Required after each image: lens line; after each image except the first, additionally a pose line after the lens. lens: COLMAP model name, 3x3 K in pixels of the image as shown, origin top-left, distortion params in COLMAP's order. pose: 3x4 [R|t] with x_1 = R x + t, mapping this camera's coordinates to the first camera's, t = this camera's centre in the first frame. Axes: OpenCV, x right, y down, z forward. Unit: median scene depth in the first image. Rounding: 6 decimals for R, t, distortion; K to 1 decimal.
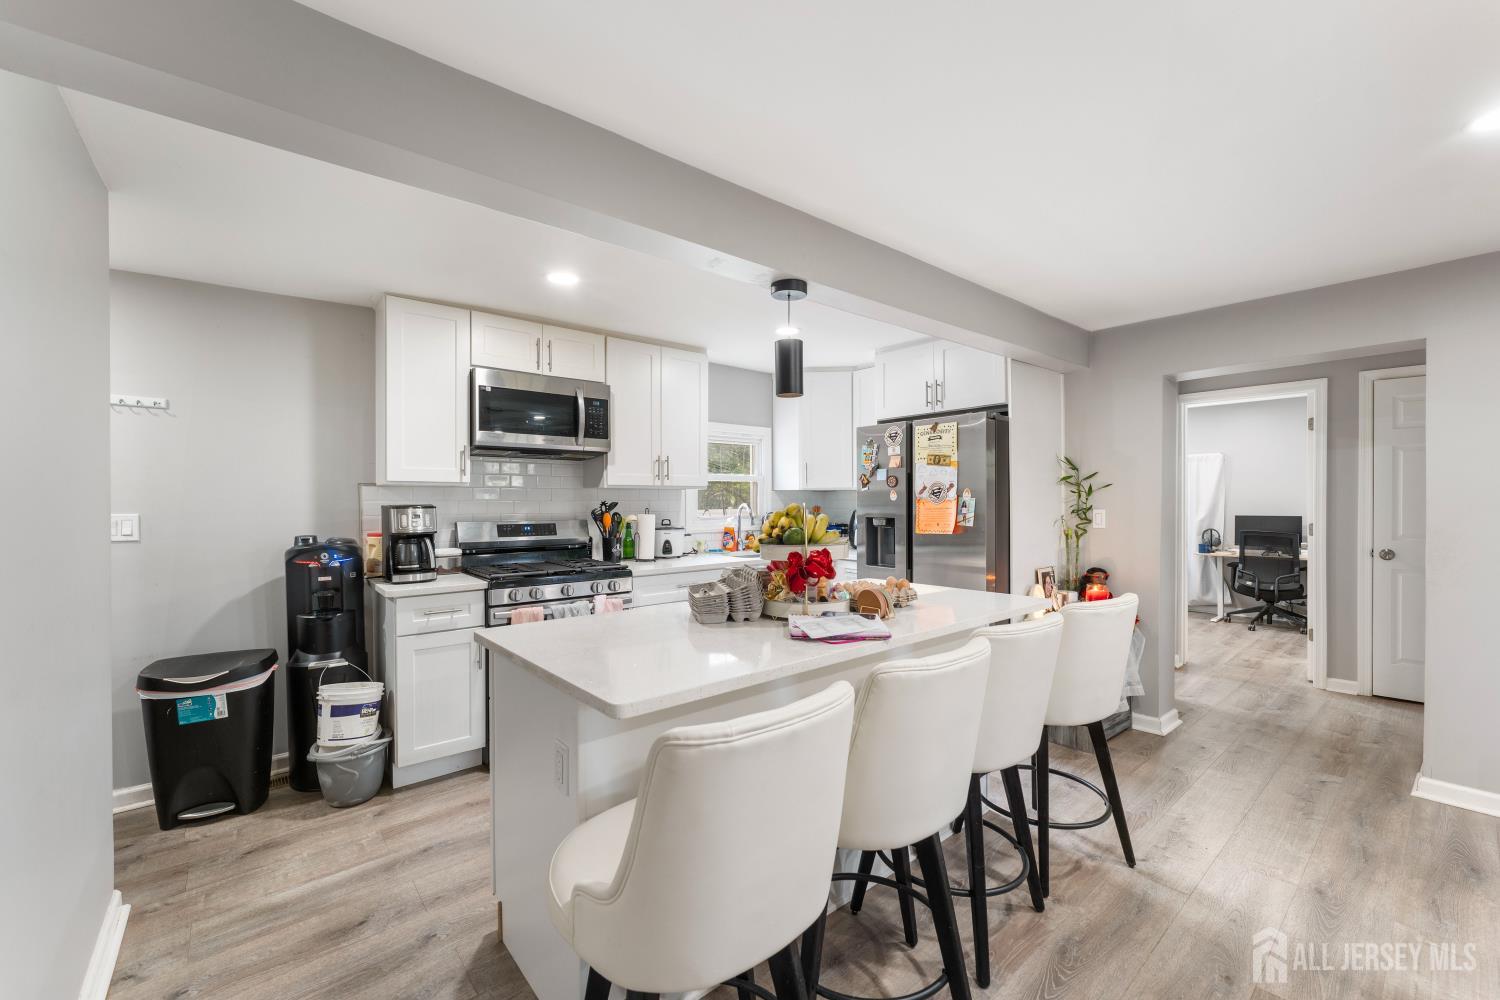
lens RADIAL K [[611.0, 0, 753.1], [0, 611.0, 503.7], [0, 0, 1]] dist [0.000165, -0.000125]
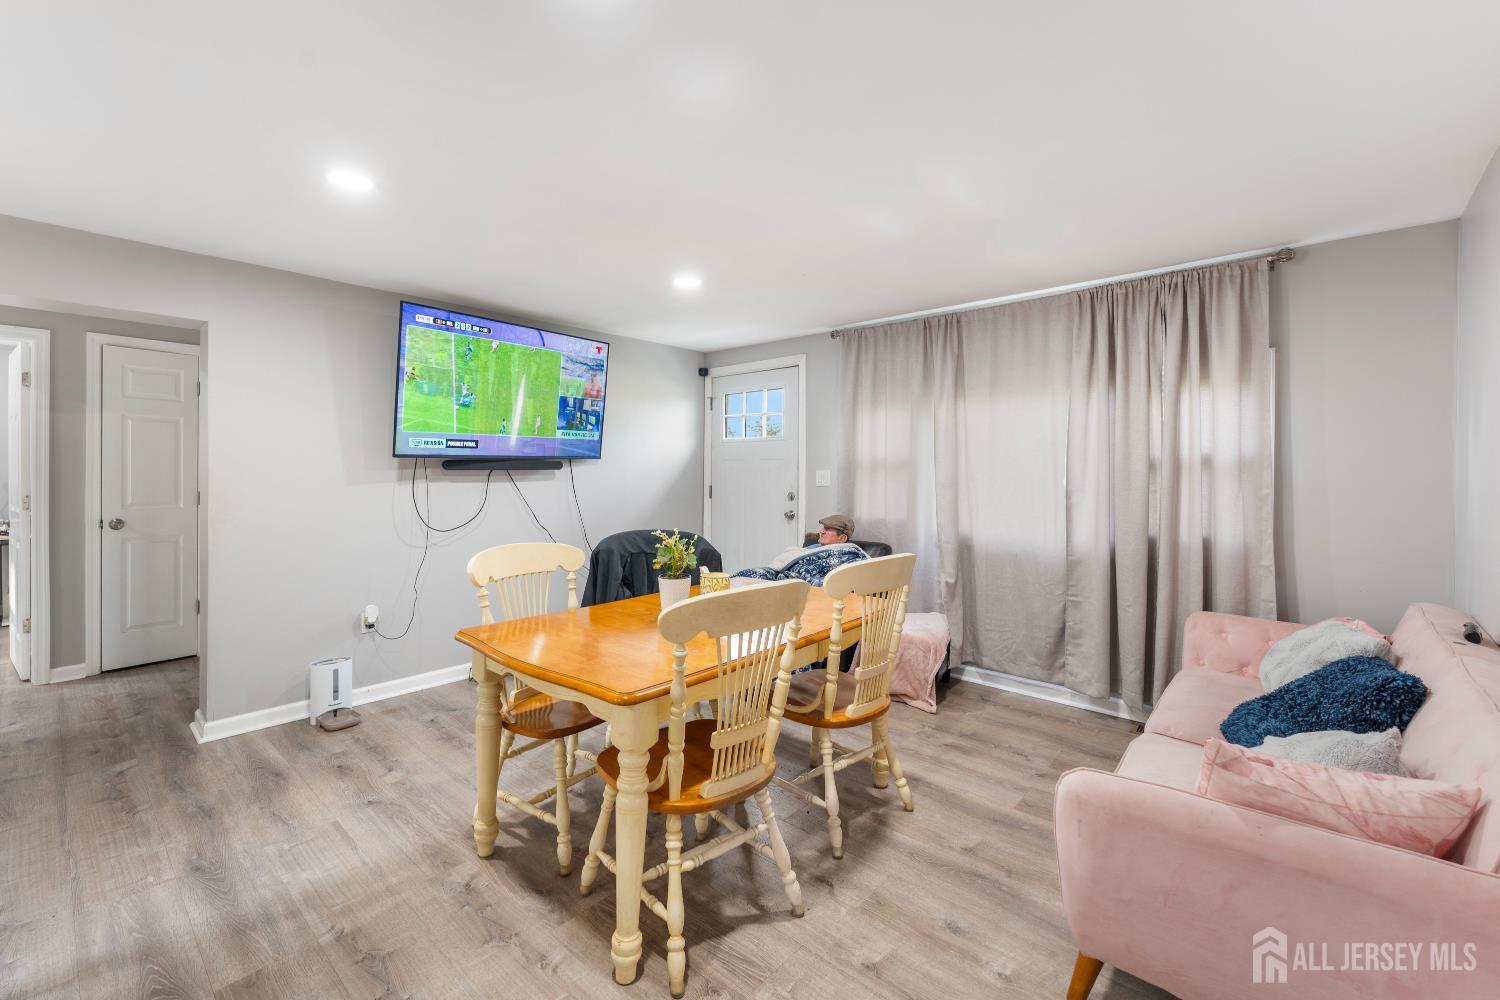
lens RADIAL K [[611.0, 0, 759.1], [0, 611.0, 469.8], [0, 0, 1]] dist [0.000165, -0.000125]
pose [[-0.129350, 0.004660, 0.991588, -0.074375], [-0.001115, 0.999988, -0.004844, -0.000837], [-0.991598, -0.001733, -0.129344, 0.102651]]
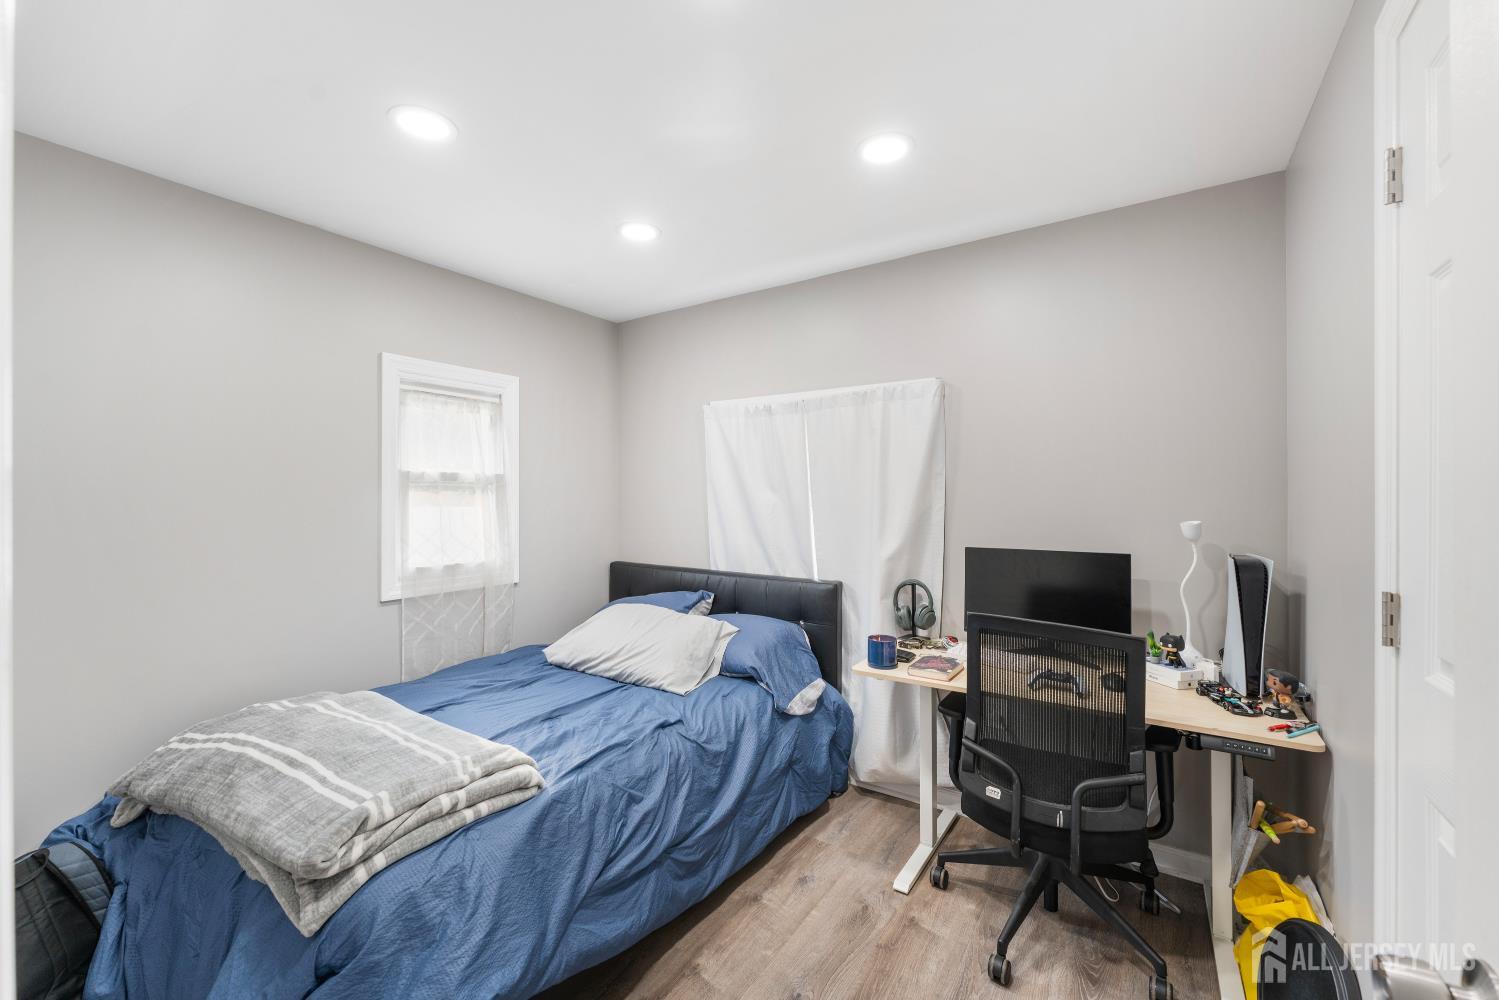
lens RADIAL K [[610.6, 0, 755.7], [0, 610.6, 499.8], [0, 0, 1]] dist [0.000165, -0.000125]
pose [[0.958986, 0.003694, 0.283428, 0.627086], [-0.002892, 0.999991, -0.003250, -0.008039], [-0.283438, 0.002297, 0.958988, 0.761386]]
